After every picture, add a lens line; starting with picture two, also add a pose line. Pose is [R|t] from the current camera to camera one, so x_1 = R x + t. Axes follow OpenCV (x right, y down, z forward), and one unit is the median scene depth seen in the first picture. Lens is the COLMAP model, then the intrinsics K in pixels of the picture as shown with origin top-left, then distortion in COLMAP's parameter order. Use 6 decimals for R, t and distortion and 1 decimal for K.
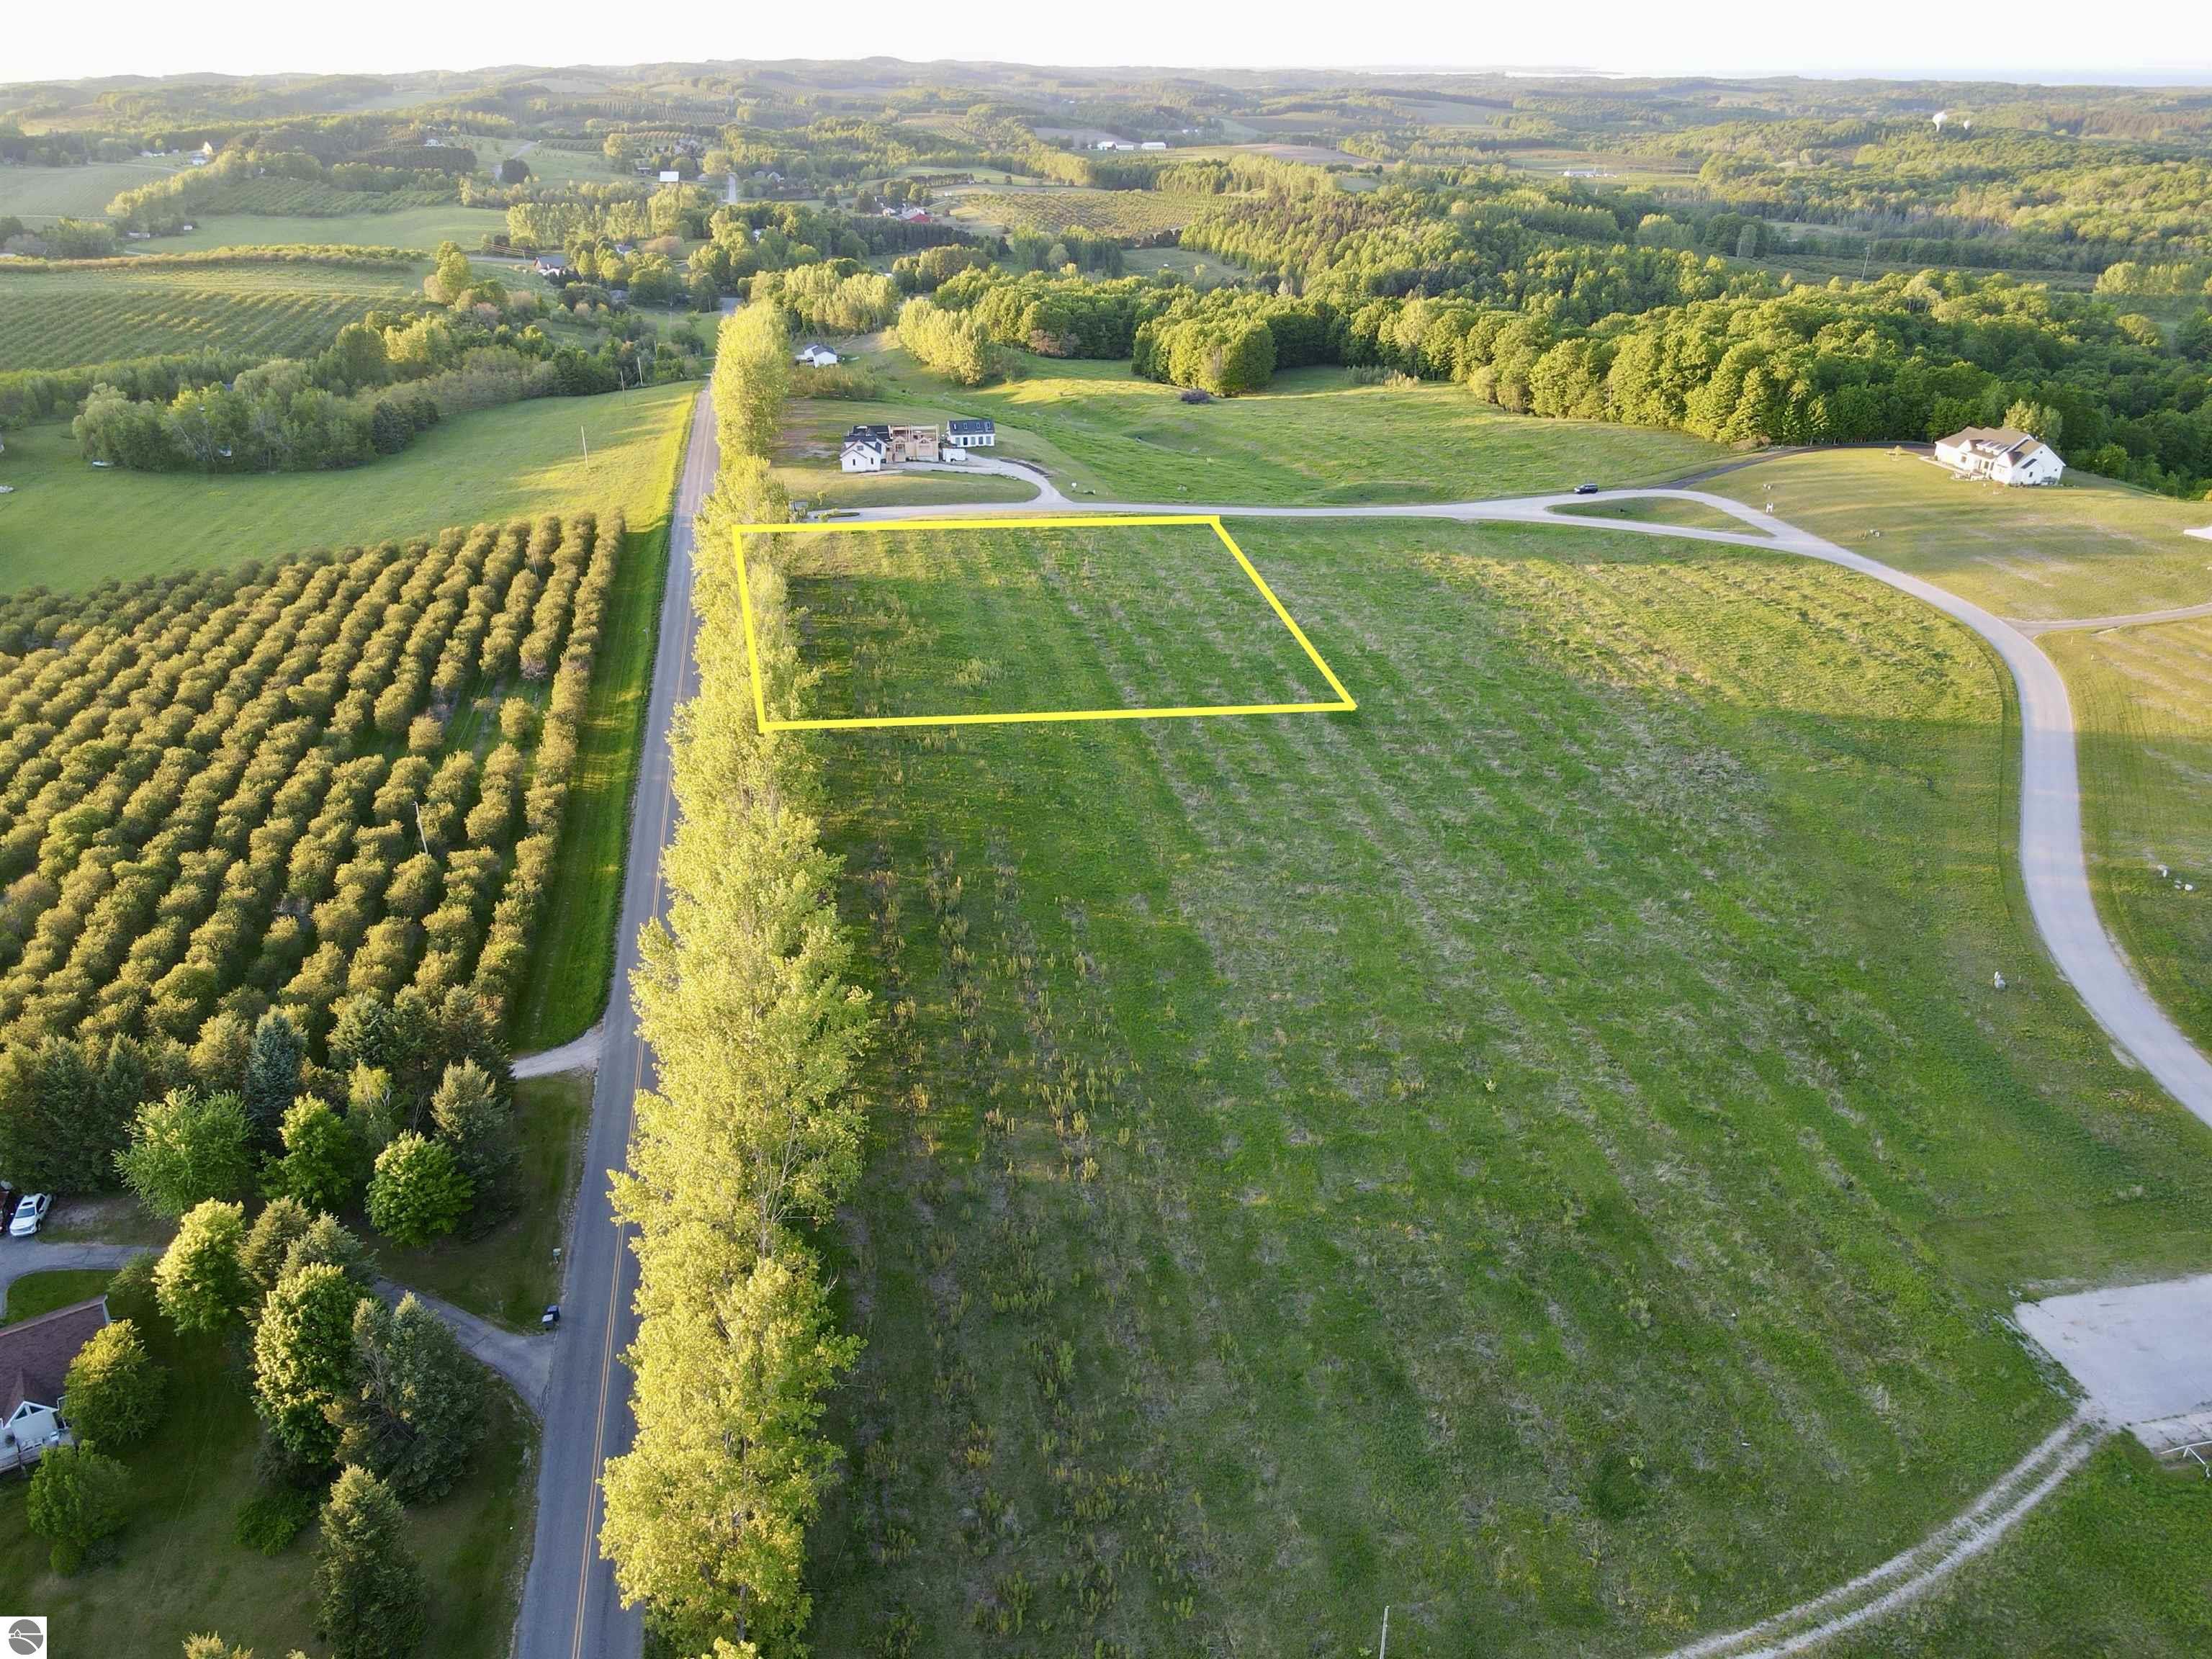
lens RADIAL K [[1586.3, 0, 1106.6], [0, 1586.3, 850.2], [0, 0, 1]] dist [0.017038, 0.007452]
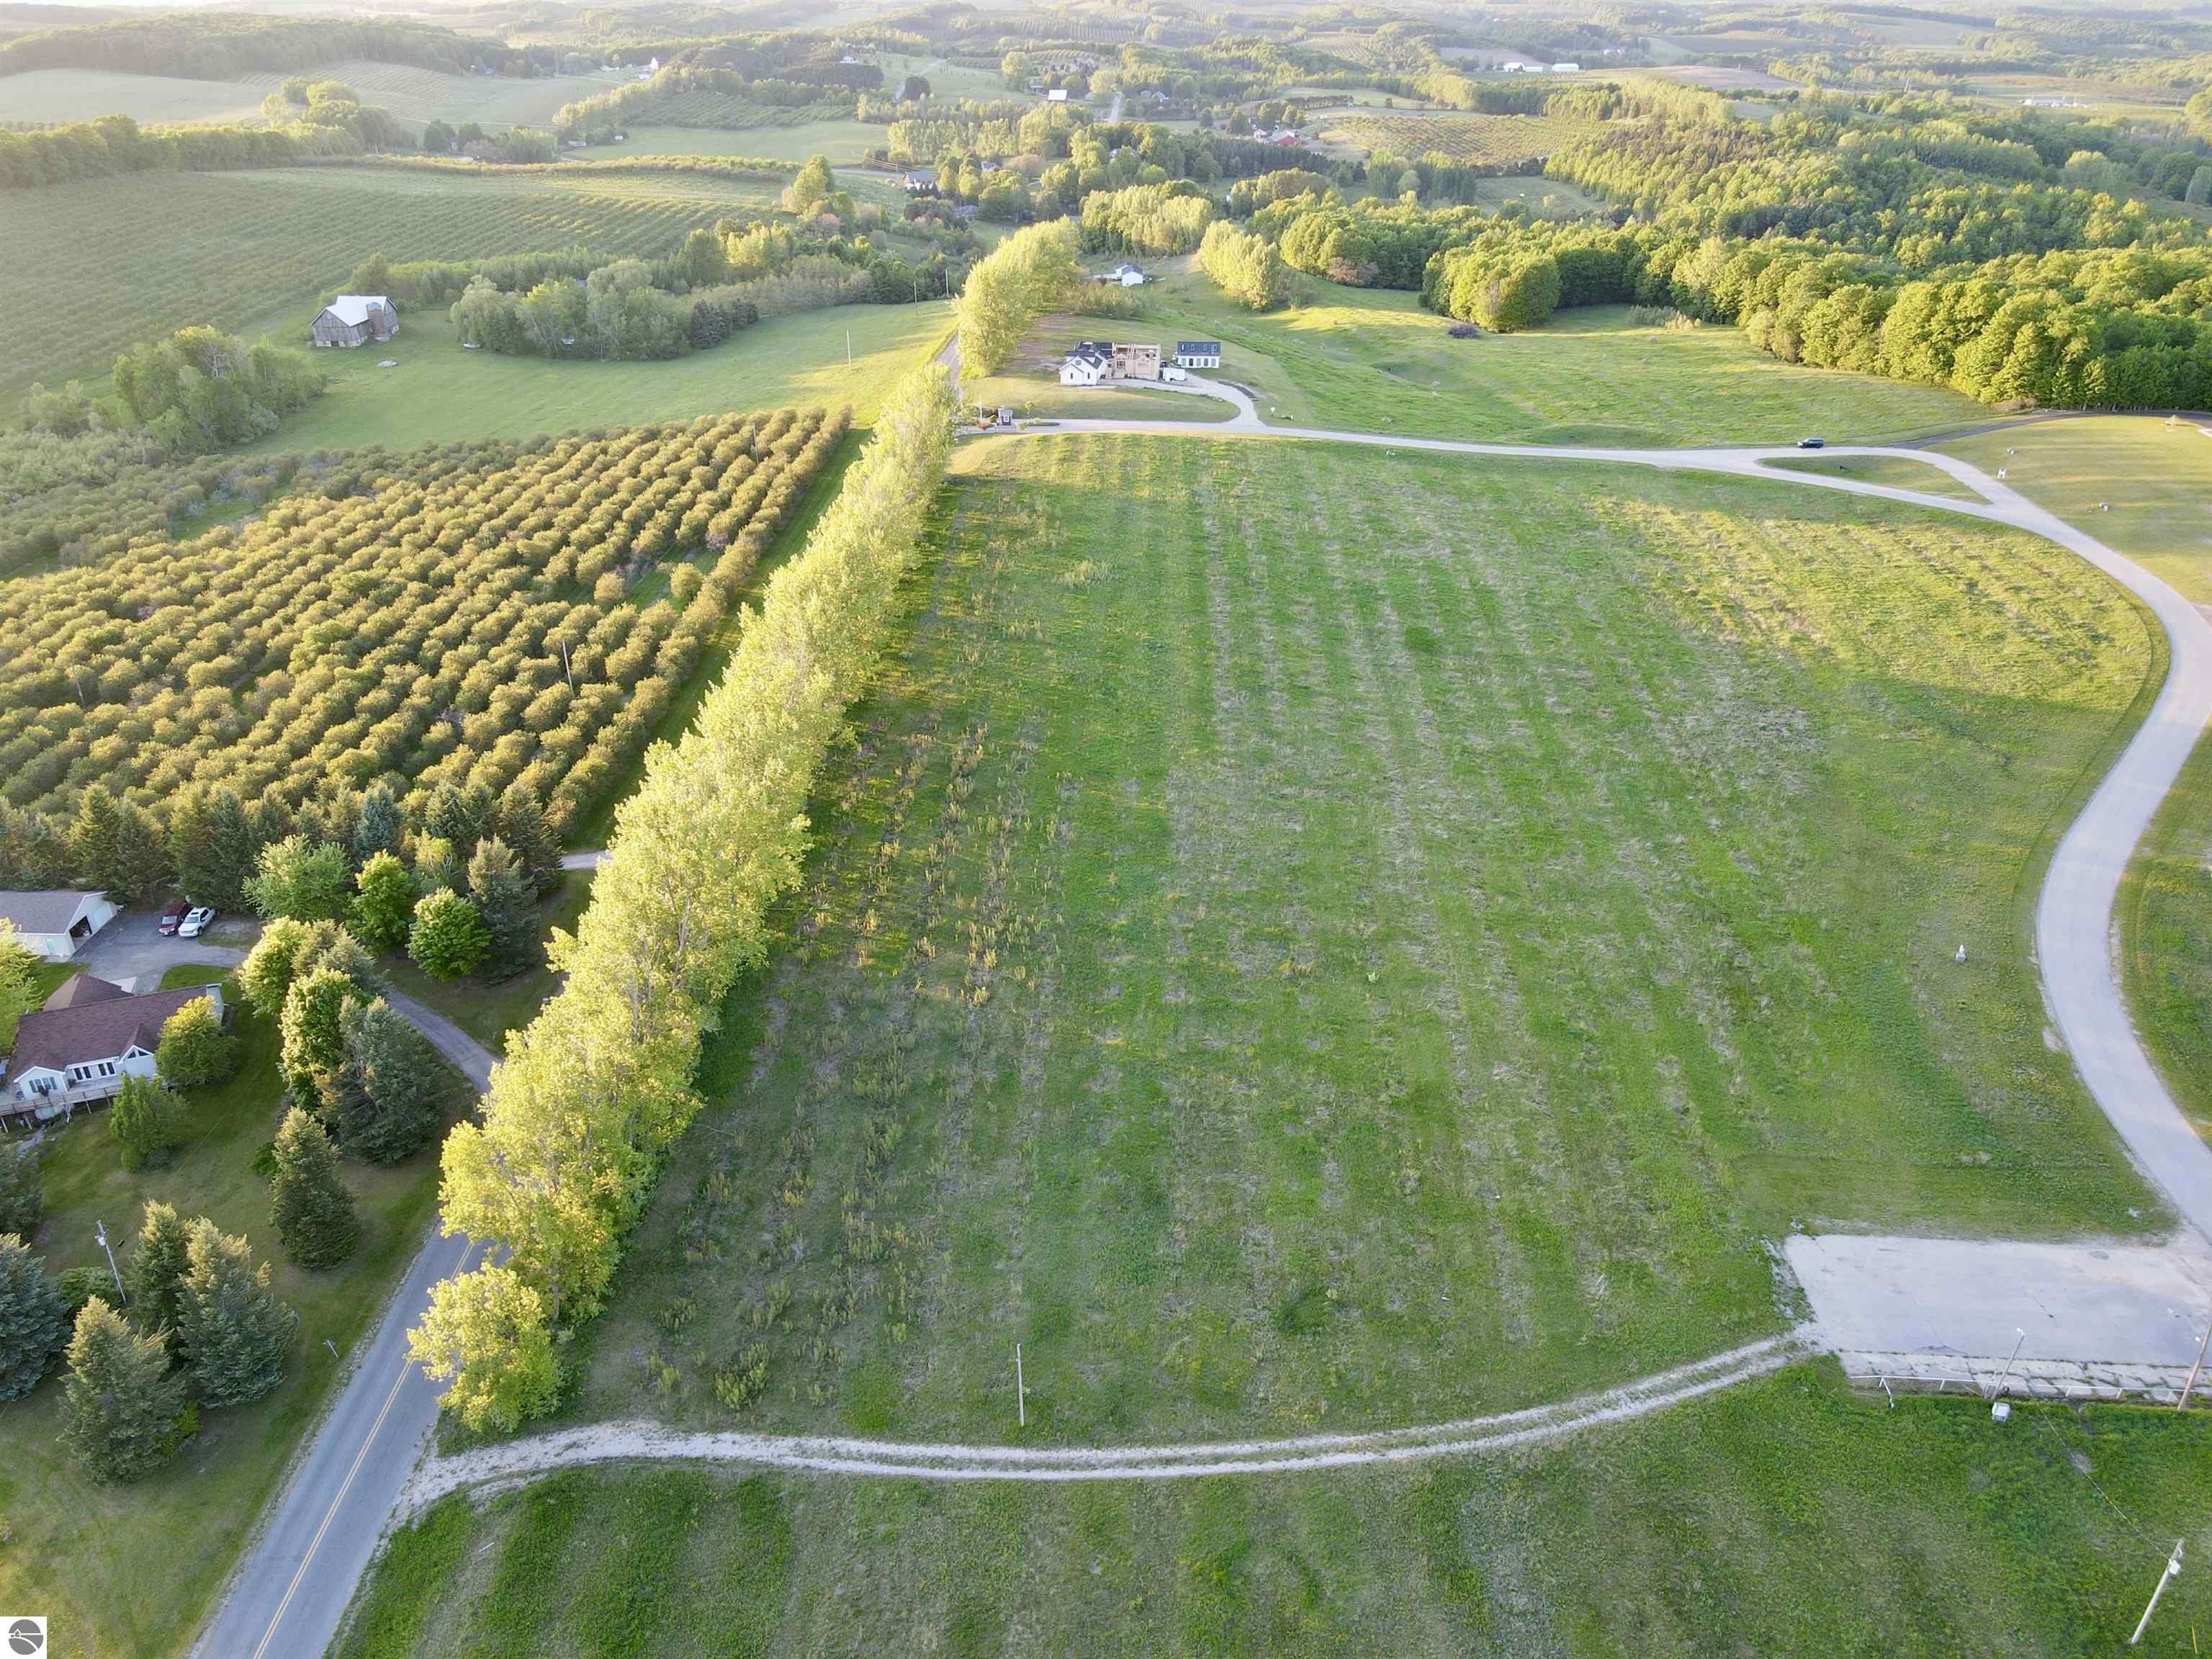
lens RADIAL K [[1592.2, 0, 1106.0], [0, 1592.2, 829.5], [0, 0, 1]] dist [0.027699, -0.003538]
pose [[0.971260, 0.112372, -0.209825, 0.116586], [-0.106251, 0.993524, 0.040258, 0.010298], [0.212990, -0.016807, 0.976910, -0.037115]]
